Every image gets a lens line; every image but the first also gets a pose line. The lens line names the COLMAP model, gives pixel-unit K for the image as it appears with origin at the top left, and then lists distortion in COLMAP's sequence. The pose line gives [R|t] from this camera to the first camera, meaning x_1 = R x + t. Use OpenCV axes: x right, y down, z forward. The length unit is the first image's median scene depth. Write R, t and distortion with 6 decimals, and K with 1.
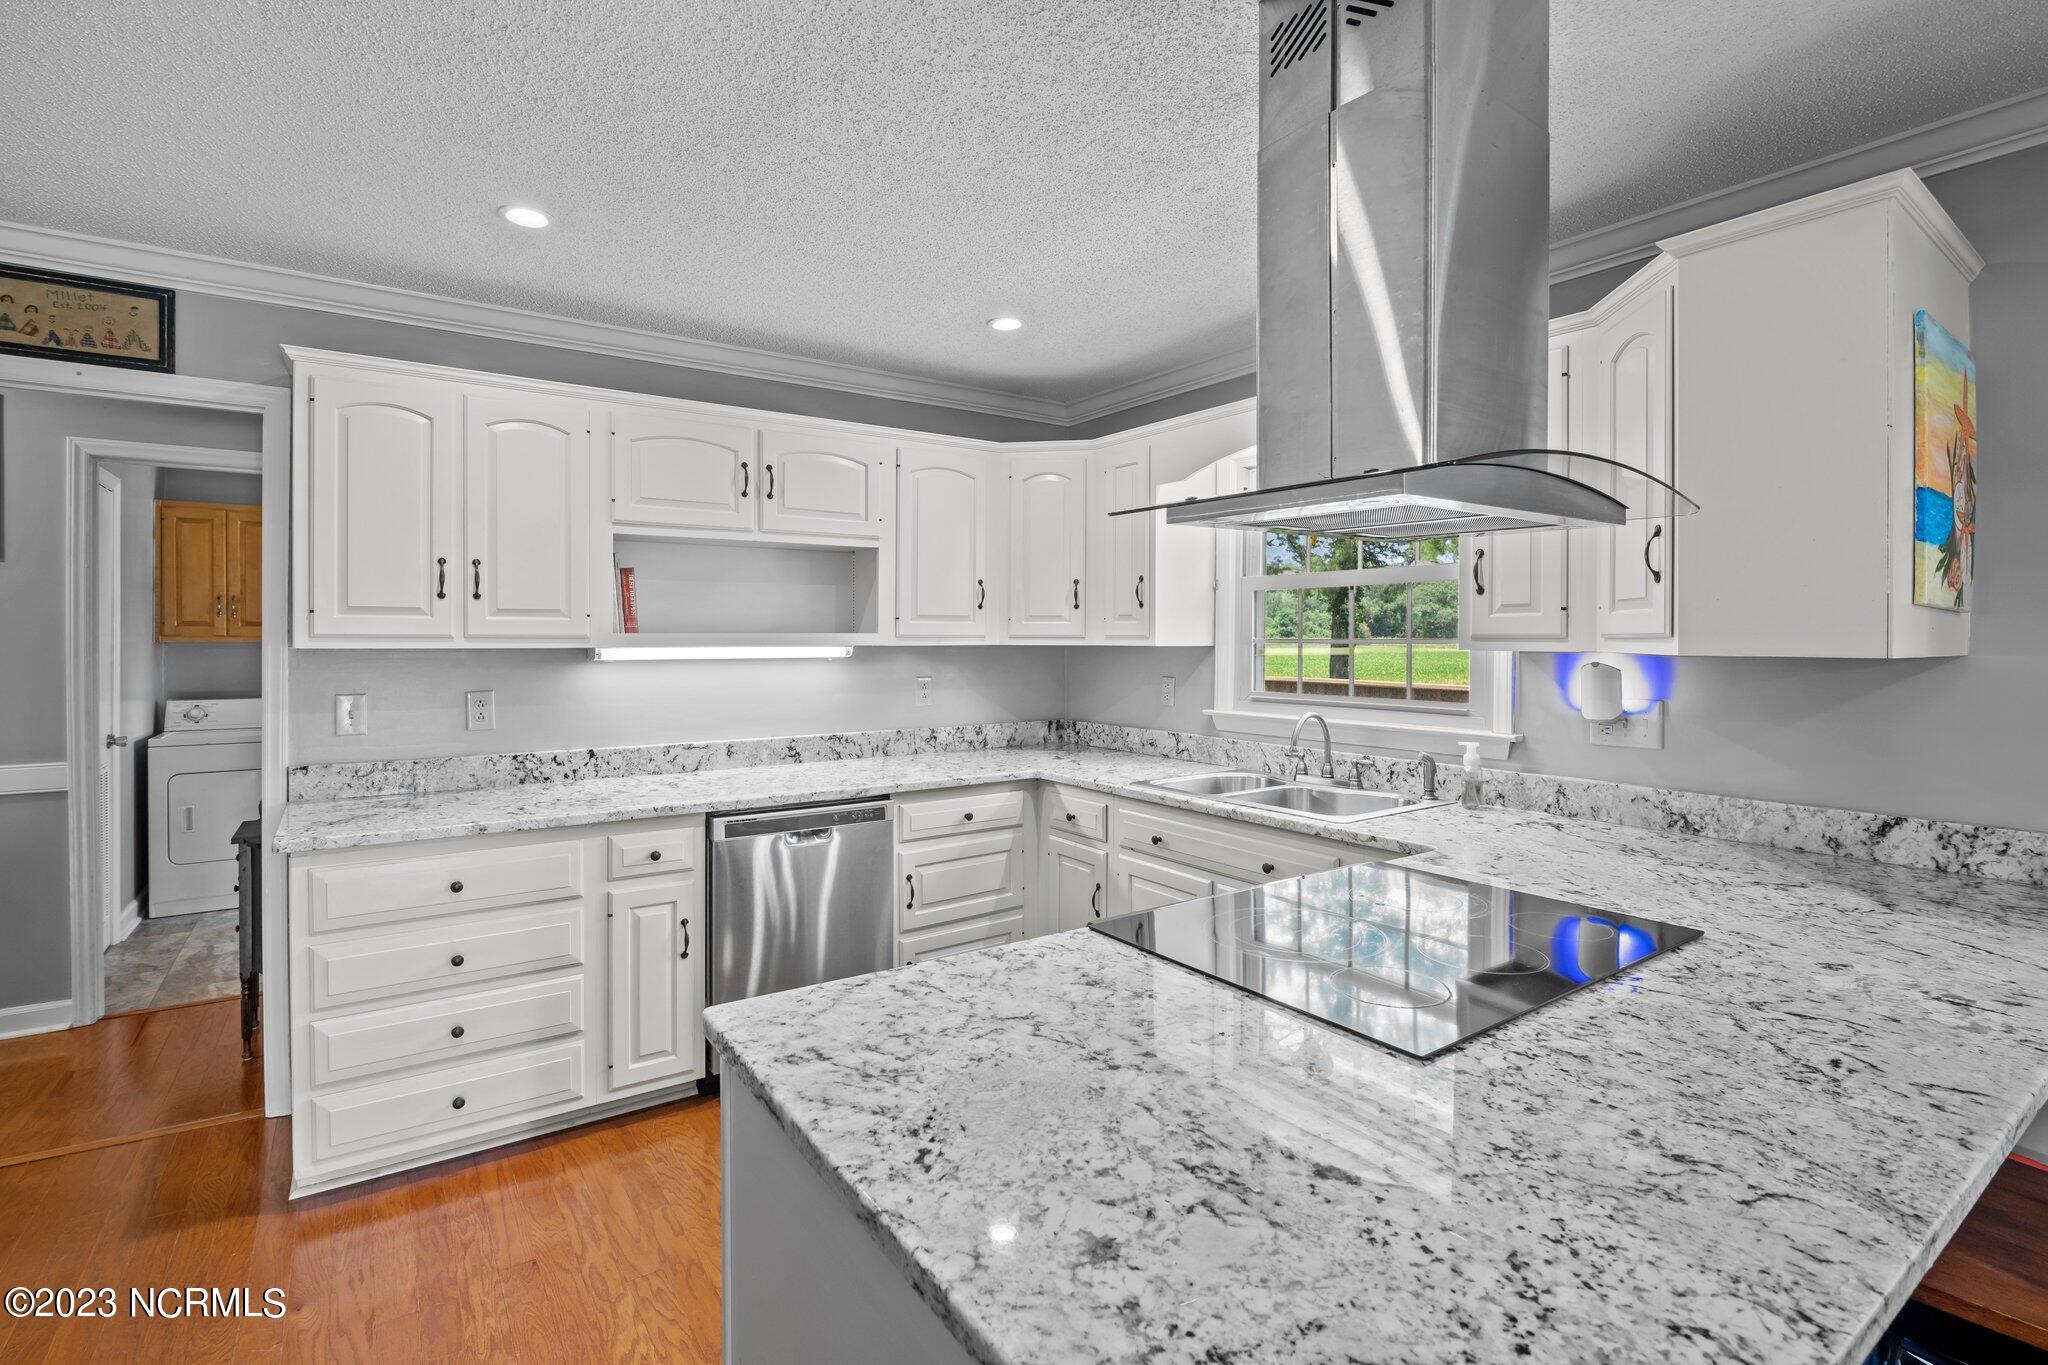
lens RADIAL K [[953.3, 0, 1020.7], [0, 953.3, 645.1], [0, 0, 1]] dist [-0.012591, 0.001066]
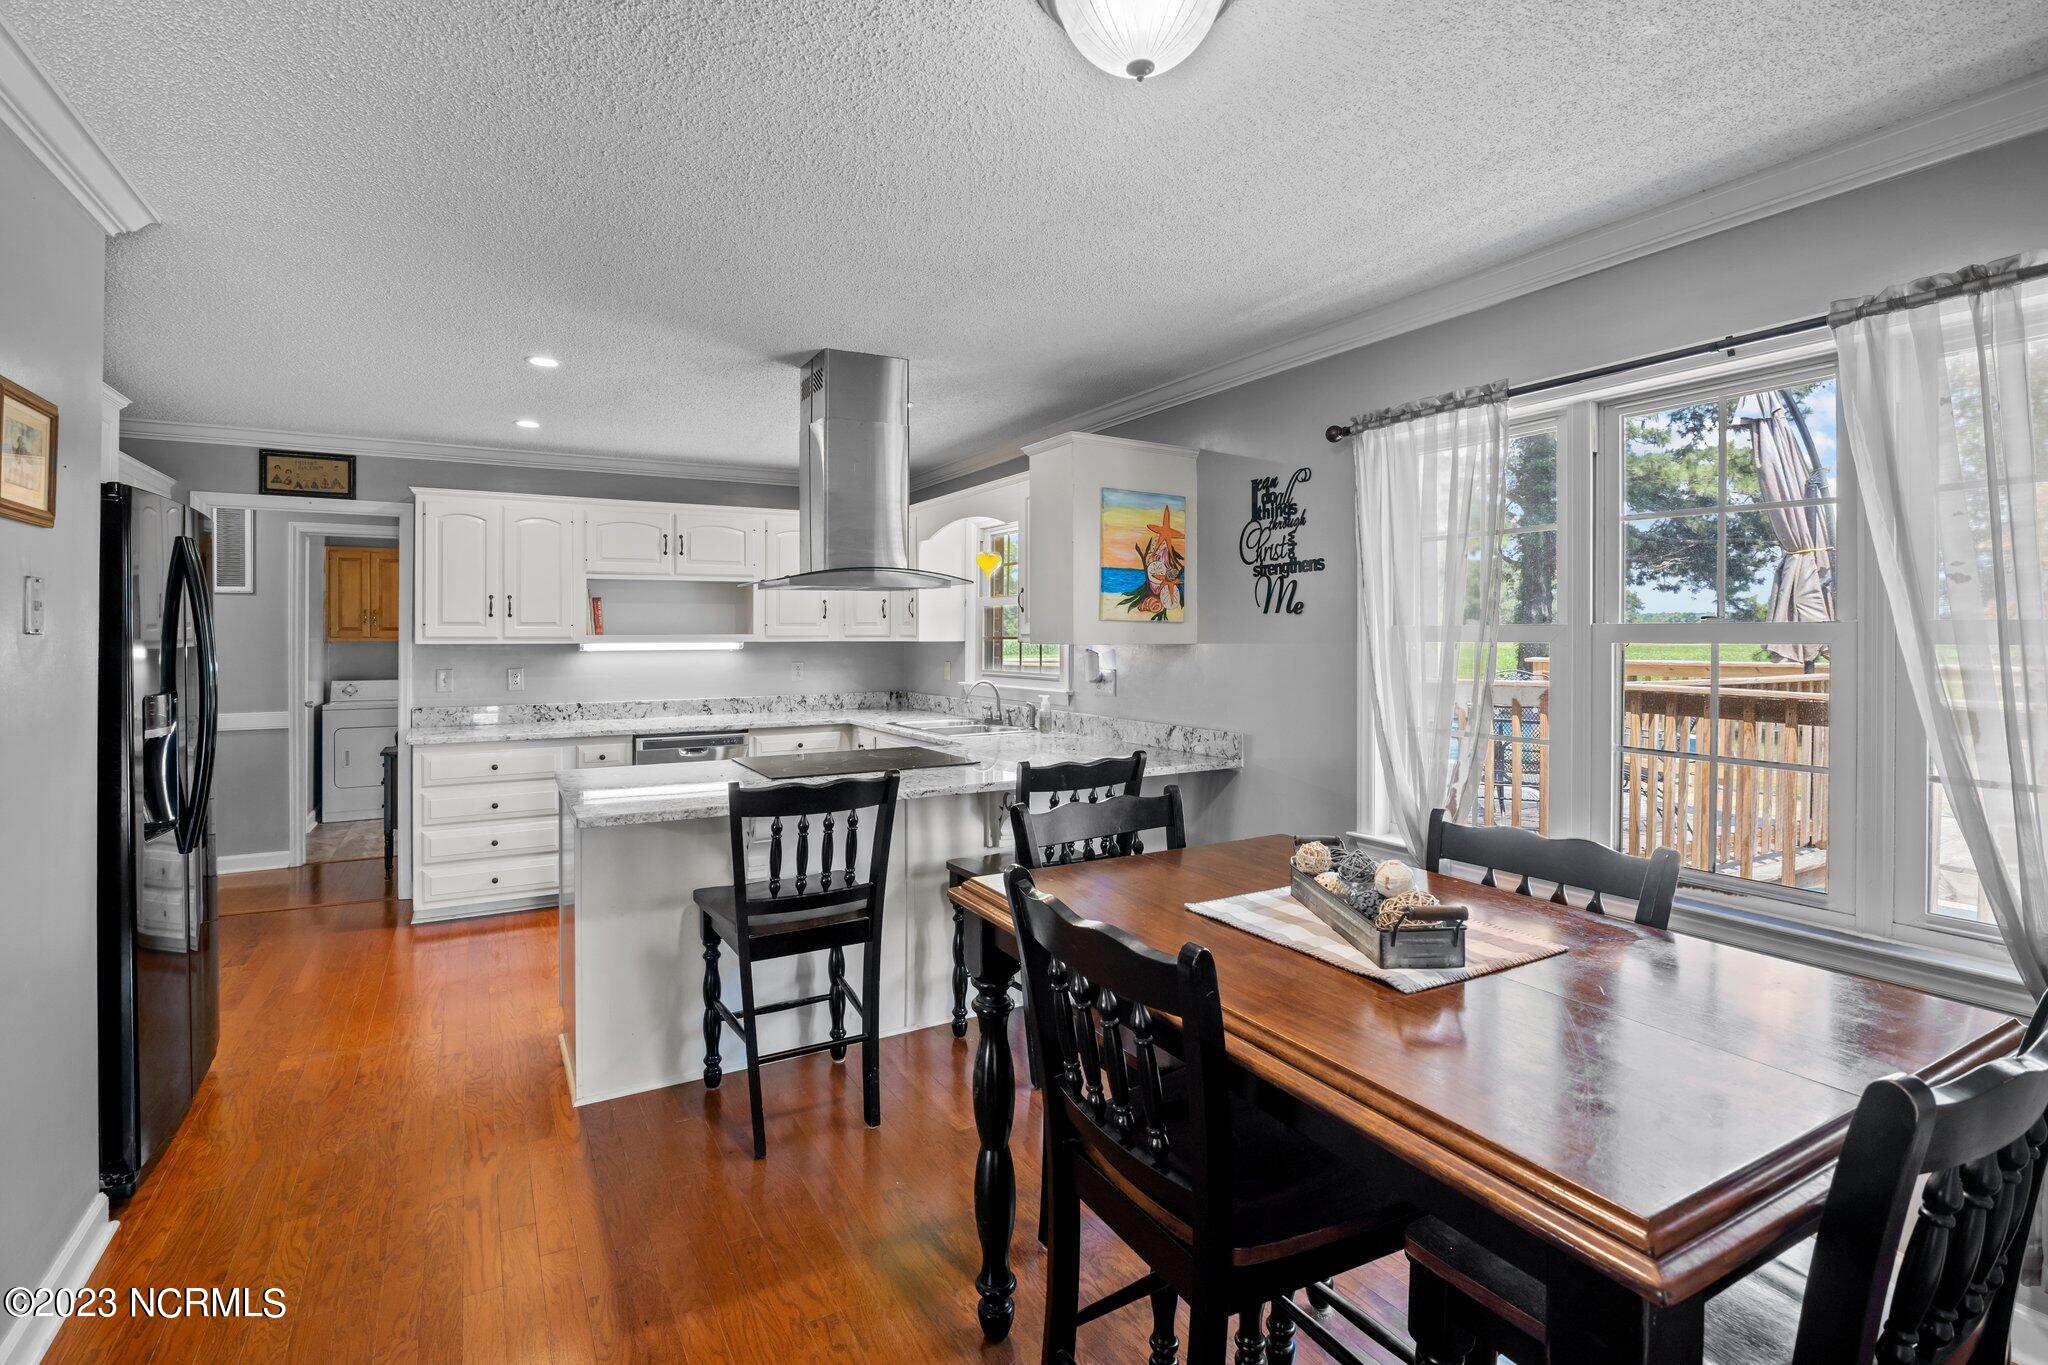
lens RADIAL K [[989.1, 0, 1030.3], [0, 989.1, 630.1], [0, 0, 1]] dist [0.000637, -0.000003]
pose [[0.995575, -0.005079, -0.093833, 0.533700], [0.003923, 0.999914, -0.012494, 0.004051], [0.093888, 0.012070, 0.995510, -0.709996]]
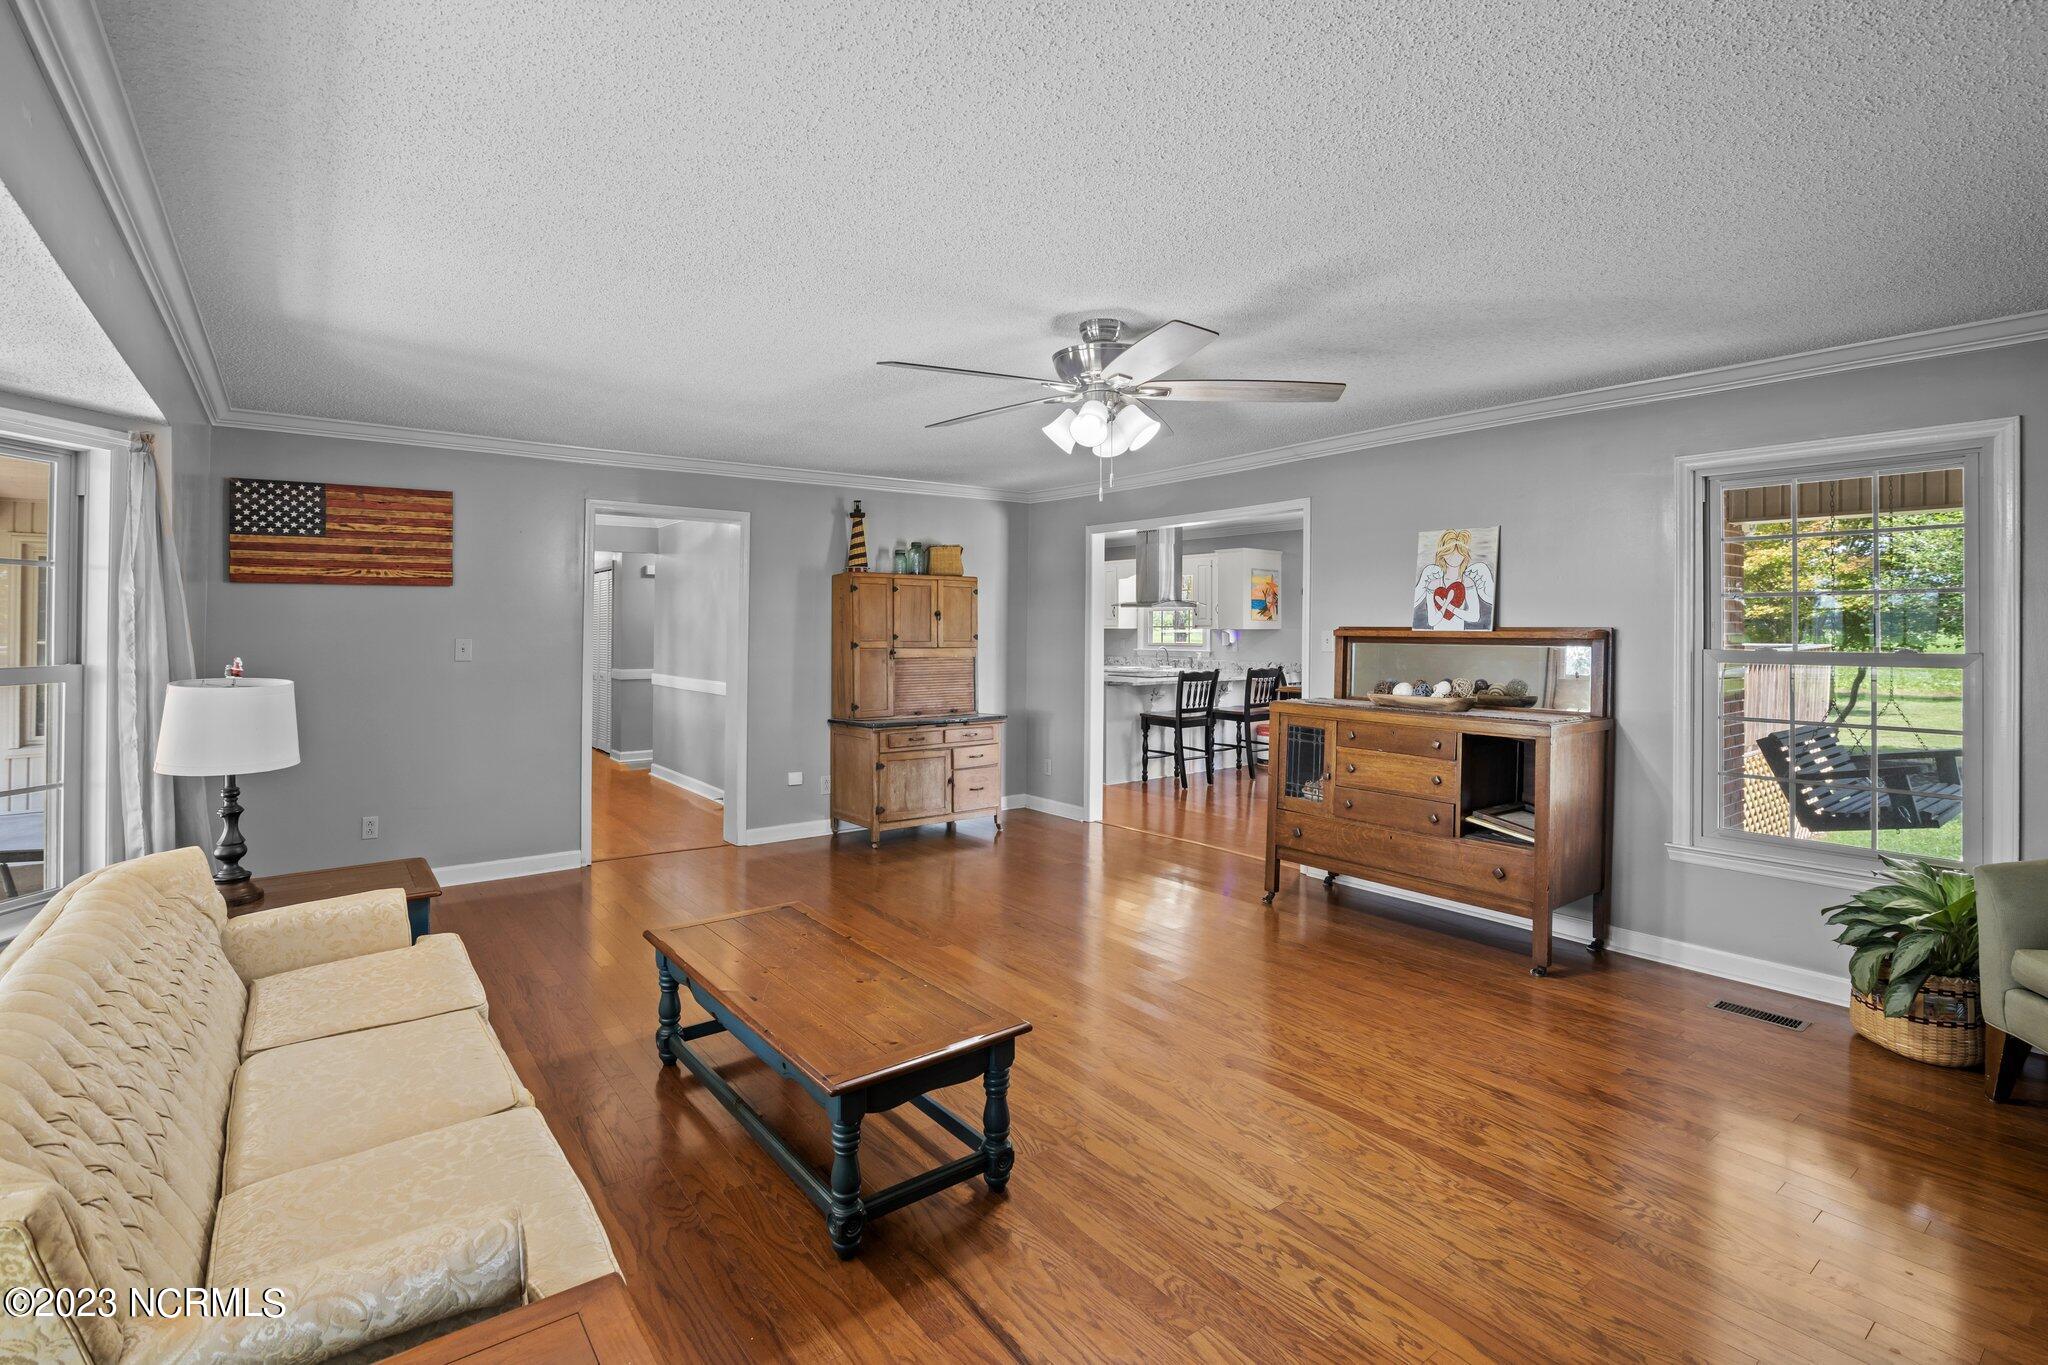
lens RADIAL K [[953.3, 0, 1020.7], [0, 953.3, 645.1], [0, 0, 1]] dist [-0.012591, 0.001066]
pose [[0.999180, -0.000994, 0.040468, -0.364038], [0.000391, 0.999889, 0.014913, 0.012079], [-0.040479, -0.014885, 0.999070, -2.512455]]
